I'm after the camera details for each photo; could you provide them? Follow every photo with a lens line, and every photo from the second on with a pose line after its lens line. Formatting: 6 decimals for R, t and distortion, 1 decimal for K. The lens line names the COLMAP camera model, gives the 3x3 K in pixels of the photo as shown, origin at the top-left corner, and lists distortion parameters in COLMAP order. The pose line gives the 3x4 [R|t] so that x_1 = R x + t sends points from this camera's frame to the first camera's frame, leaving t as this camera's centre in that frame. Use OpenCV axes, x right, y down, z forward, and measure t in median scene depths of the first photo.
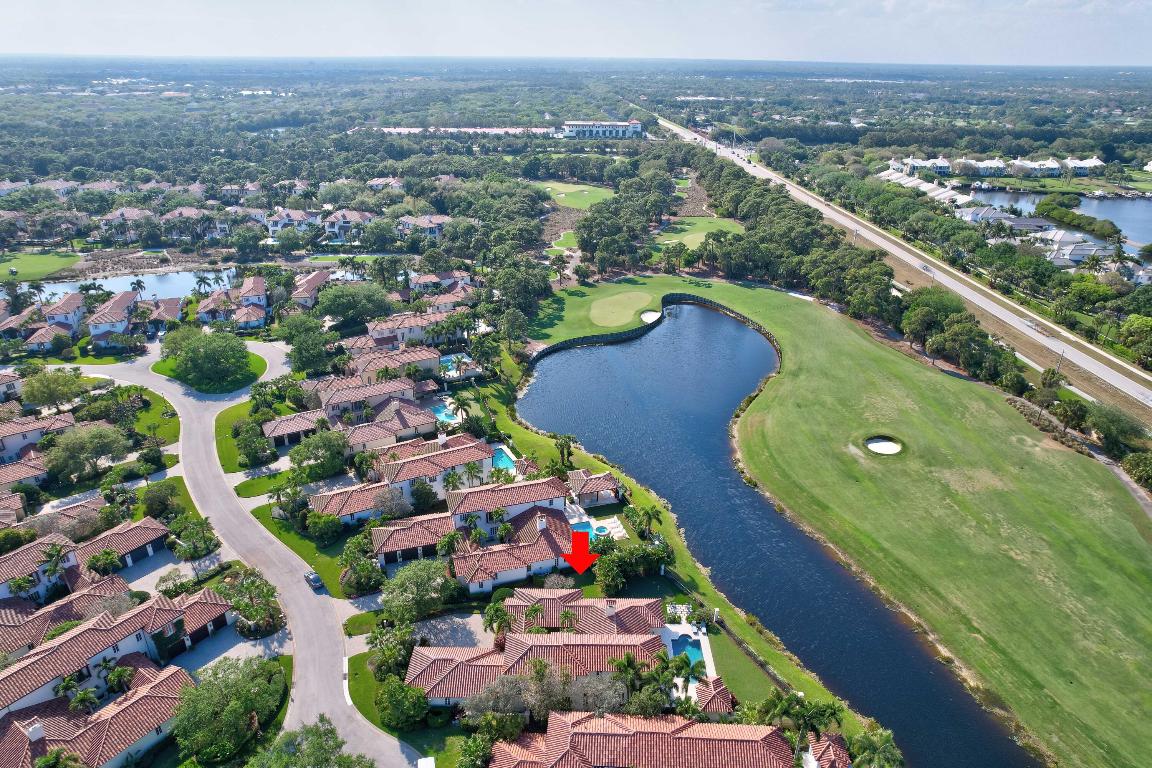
lens RADIAL K [[727.2, 0, 577.2], [0, 727.2, 375.7], [0, 0, 1]] dist [-0.029906, 0.002864]
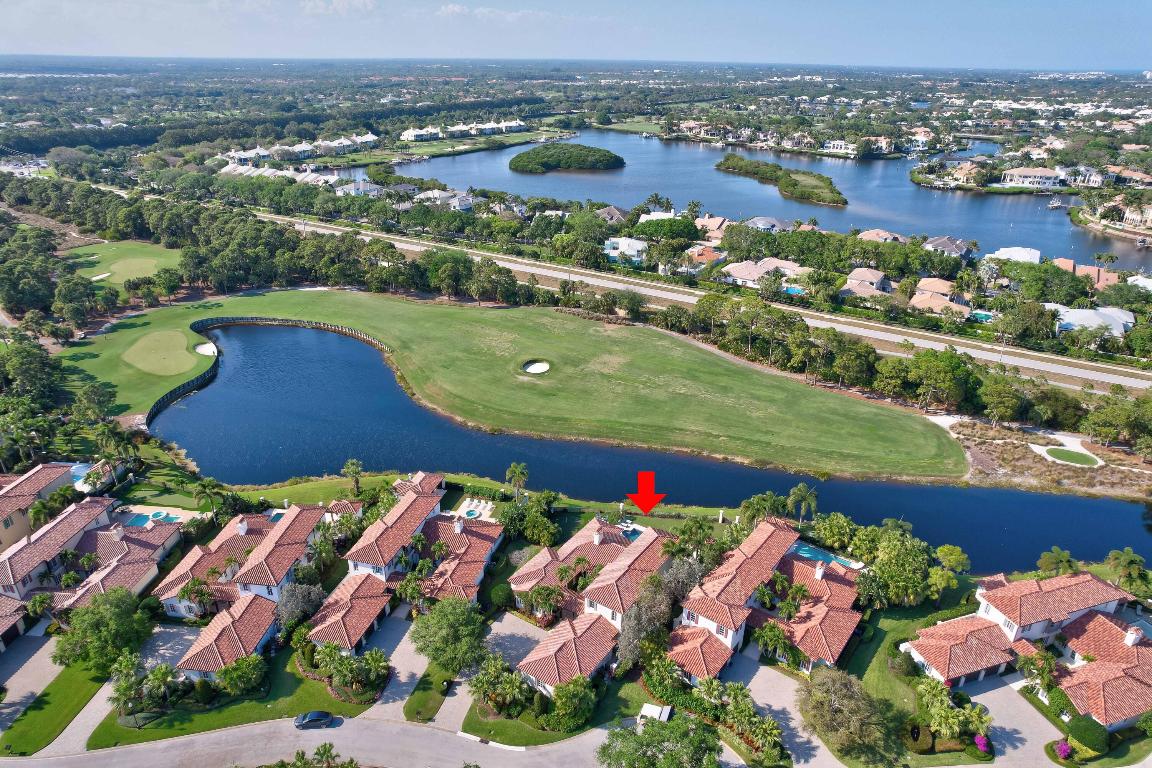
lens RADIAL K [[727.2, 0, 577.7], [0, 727.2, 392.0], [0, 0, 1]] dist [-0.029906, 0.002864]
pose [[0.574572, -0.354649, 0.737625, -0.452785], [0.334338, 0.924321, 0.183980, -0.066129], [-0.747051, 0.140907, 0.649662, 0.158674]]
